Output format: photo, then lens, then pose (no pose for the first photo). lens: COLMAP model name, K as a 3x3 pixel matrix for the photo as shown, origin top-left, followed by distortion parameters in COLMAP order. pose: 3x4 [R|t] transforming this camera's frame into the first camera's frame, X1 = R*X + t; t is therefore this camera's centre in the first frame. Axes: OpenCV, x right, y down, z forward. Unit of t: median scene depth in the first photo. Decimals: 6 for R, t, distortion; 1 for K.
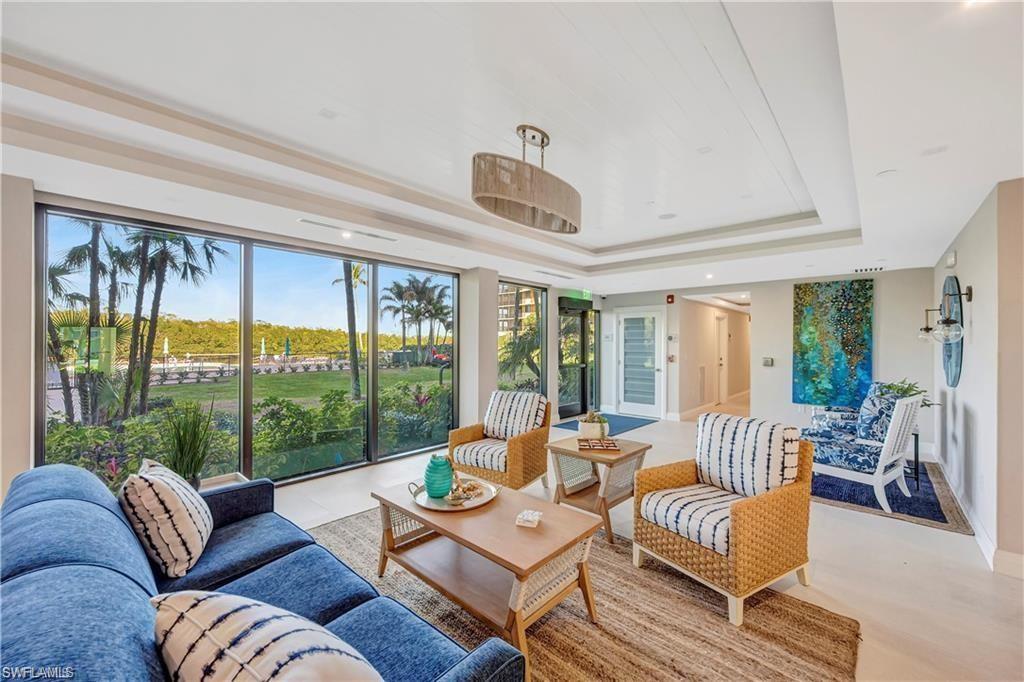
lens RADIAL K [[405.0, 0, 512.0], [0, 405.0, 340.1], [0, 0, 1]] dist [0.001427, 0.000162]
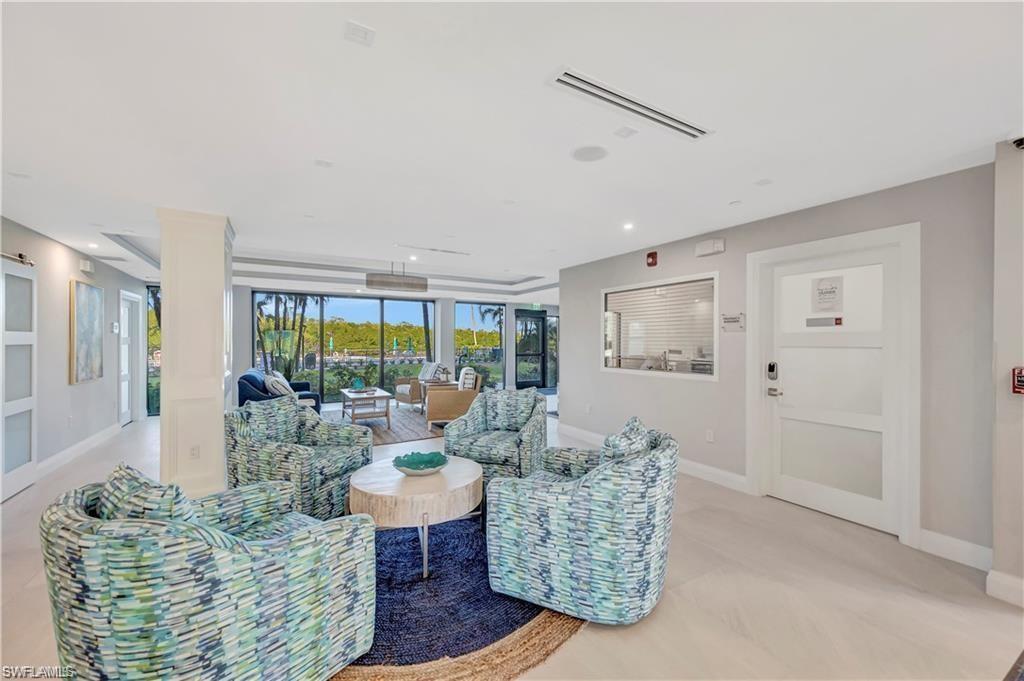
lens RADIAL K [[408.4, 0, 513.5], [0, 408.4, 340.7], [0, 0, 1]] dist [0.000533, -0.000205]
pose [[0.954117, 0.000190, -0.299433, 0.535197], [0.001026, 0.999992, 0.003904, 0.006170], [0.299432, -0.004032, 0.954109, -0.443560]]
